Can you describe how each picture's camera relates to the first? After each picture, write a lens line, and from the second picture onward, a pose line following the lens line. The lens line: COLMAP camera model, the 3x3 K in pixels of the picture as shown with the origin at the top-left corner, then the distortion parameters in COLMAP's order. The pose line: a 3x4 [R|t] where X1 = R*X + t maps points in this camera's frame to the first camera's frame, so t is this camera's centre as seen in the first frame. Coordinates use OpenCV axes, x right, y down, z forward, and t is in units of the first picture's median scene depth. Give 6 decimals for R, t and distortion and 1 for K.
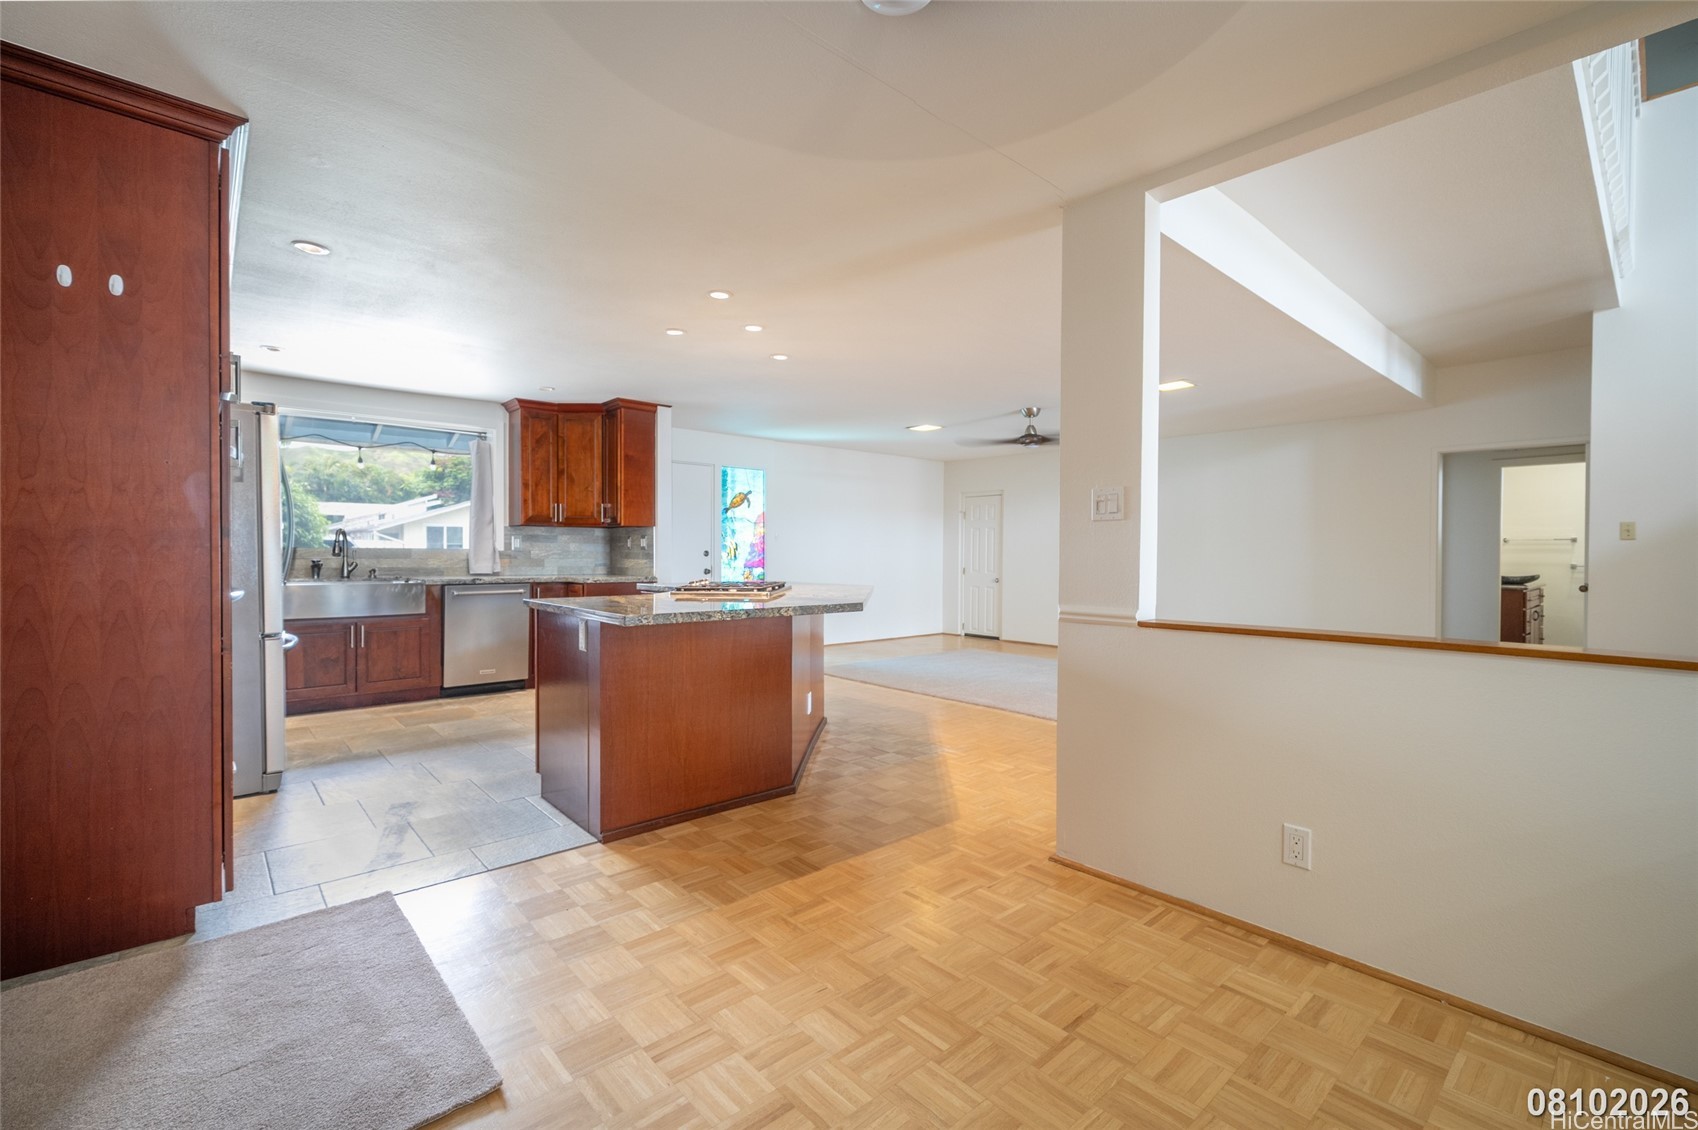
lens RADIAL K [[735.3, 0, 849.0], [0, 735.3, 565.0], [0, 0, 1]] dist [0.000164, -0.000158]
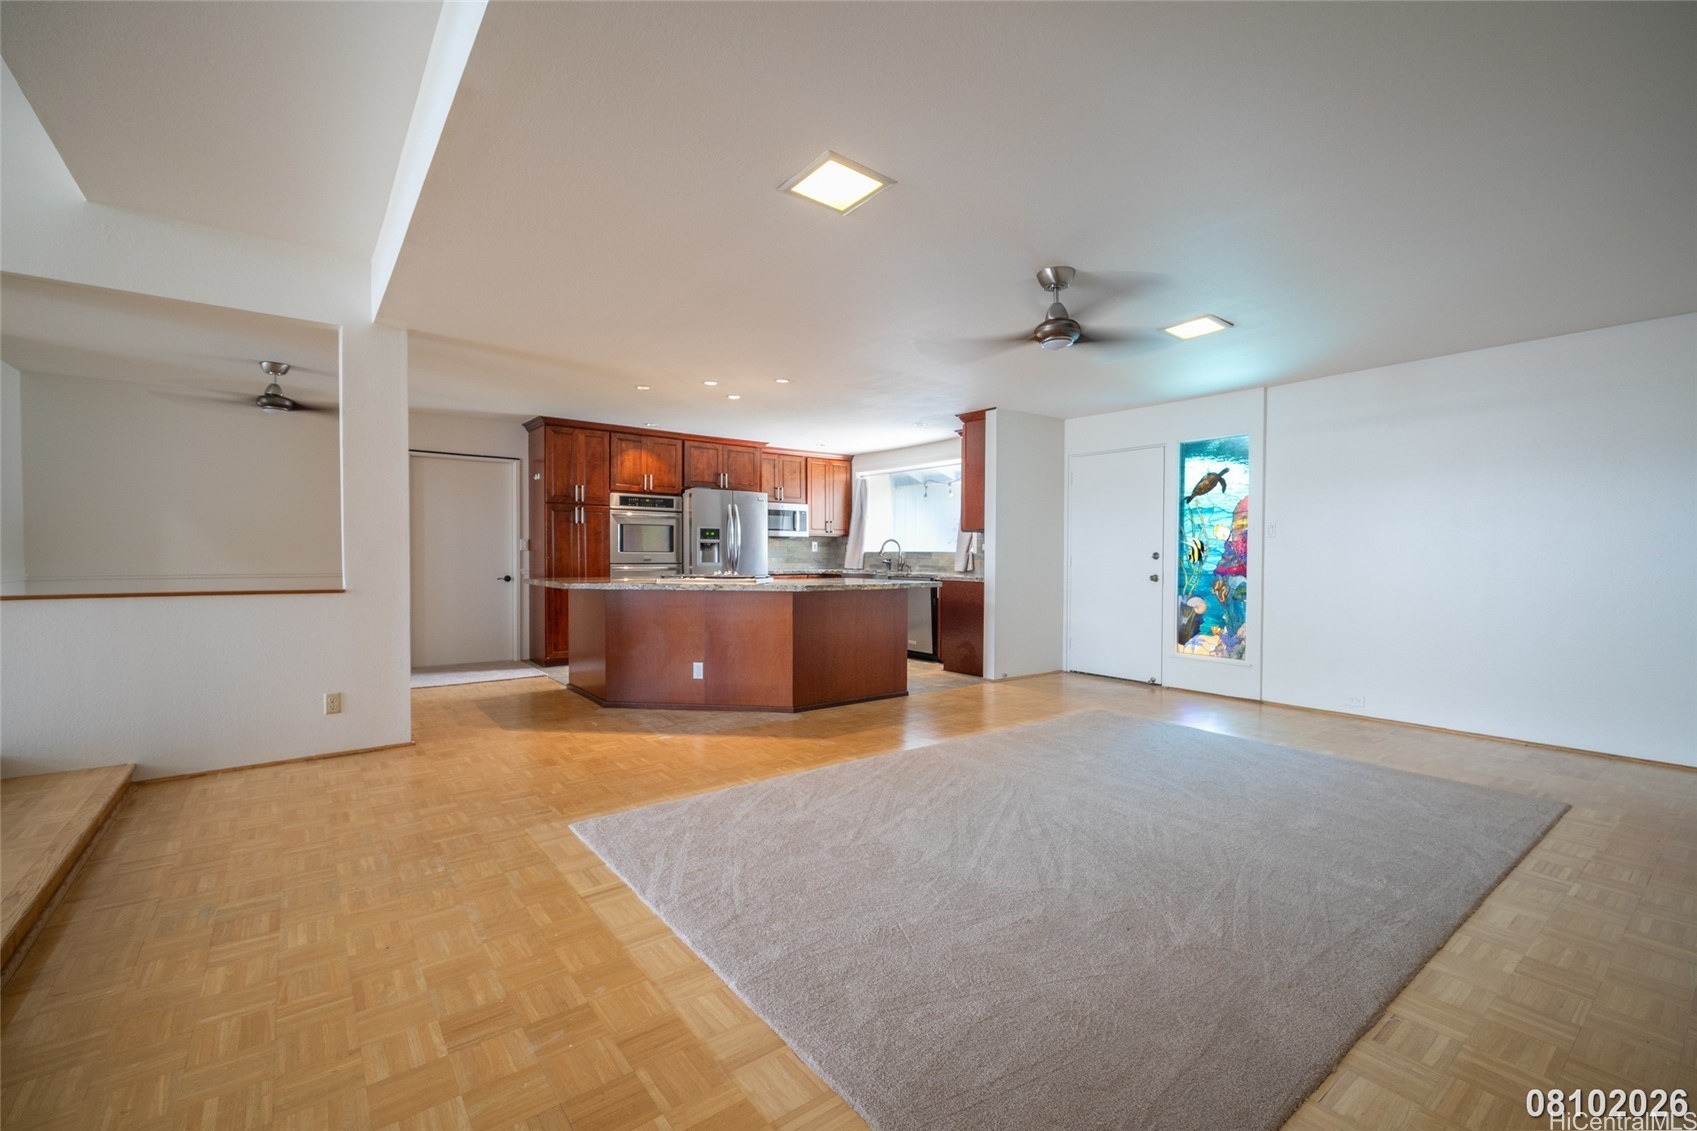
lens RADIAL K [[720.9, 0, 859.7], [0, 720.9, 571.7], [0, 0, 1]] dist [-0.000606, -0.000080]
pose [[-0.060541, 0.019007, -0.997985, 0.608059], [-0.024430, 0.999491, 0.020518, -0.006095], [0.997867, 0.025623, -0.060046, 0.709866]]
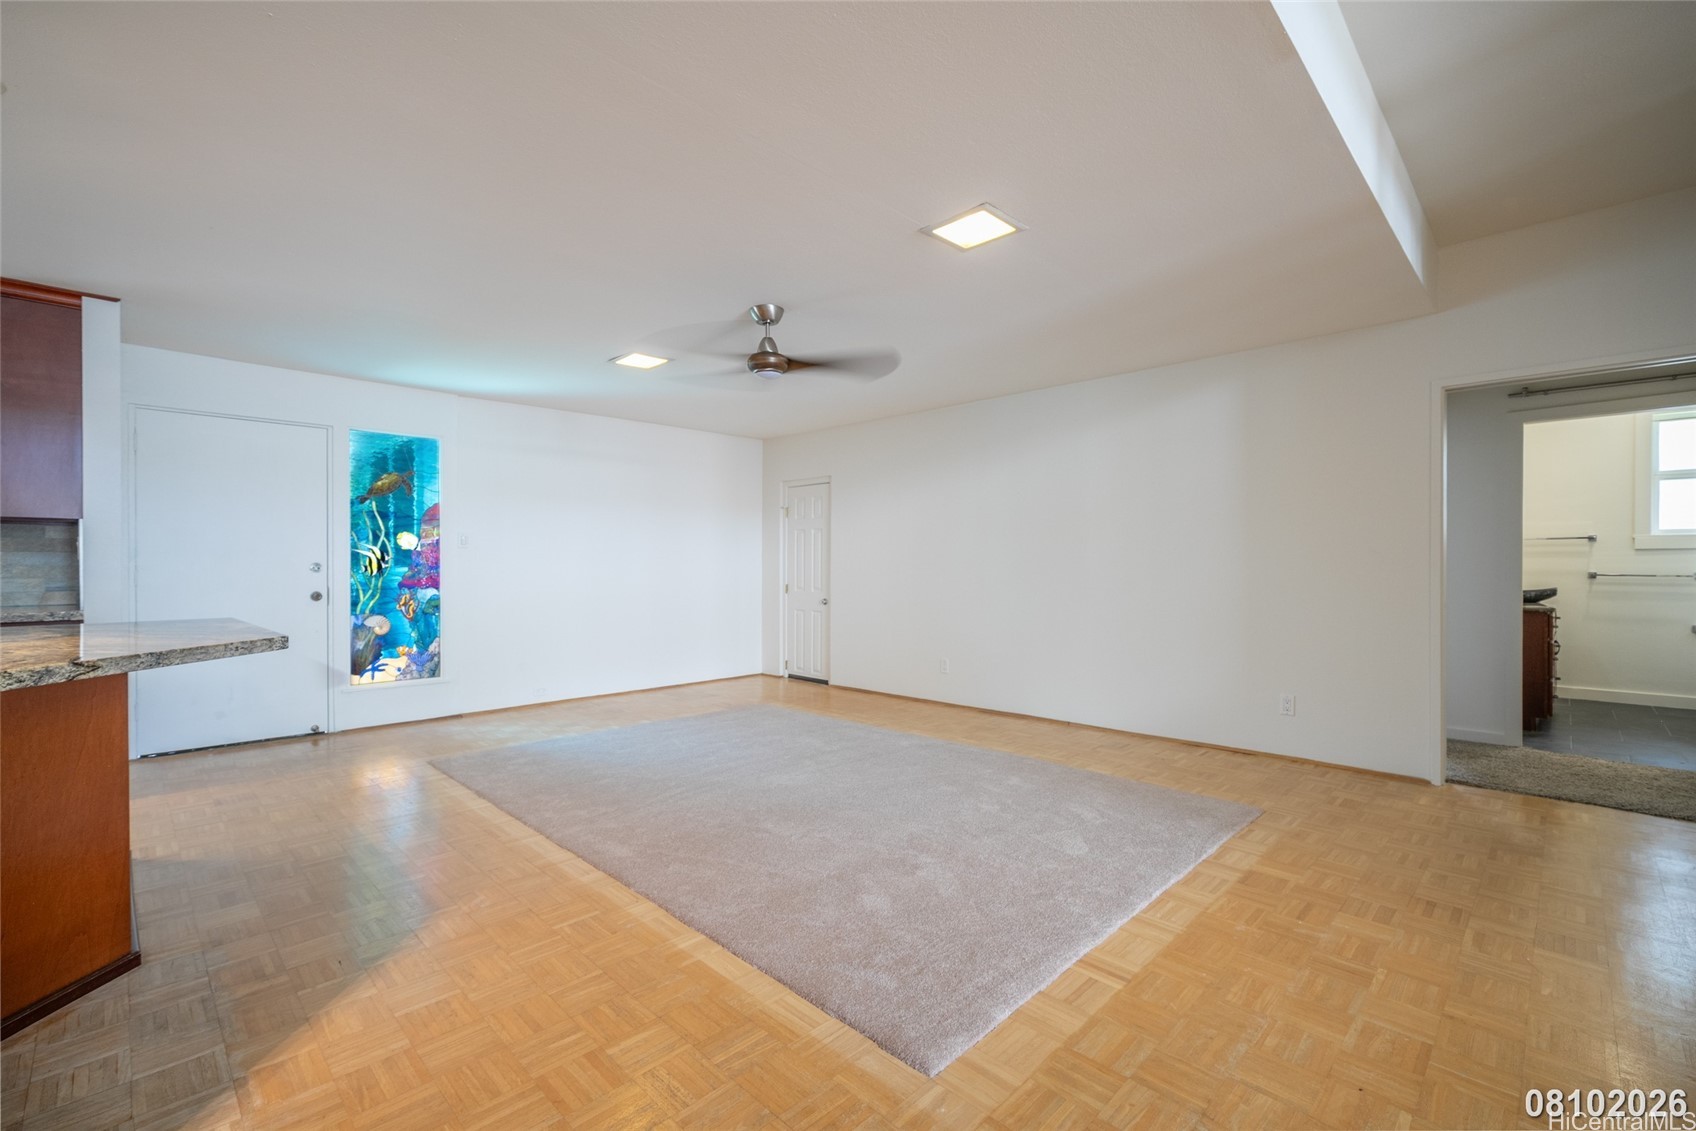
lens RADIAL K [[734.4, 0, 848.0], [0, 734.4, 565.5], [0, 0, 1]] dist [0.000164, -0.000158]
pose [[0.997852, -0.008103, 0.065004, 0.214449], [0.009338, 0.999781, -0.018723, -0.000915], [-0.064838, 0.019290, 0.997709, 0.338822]]
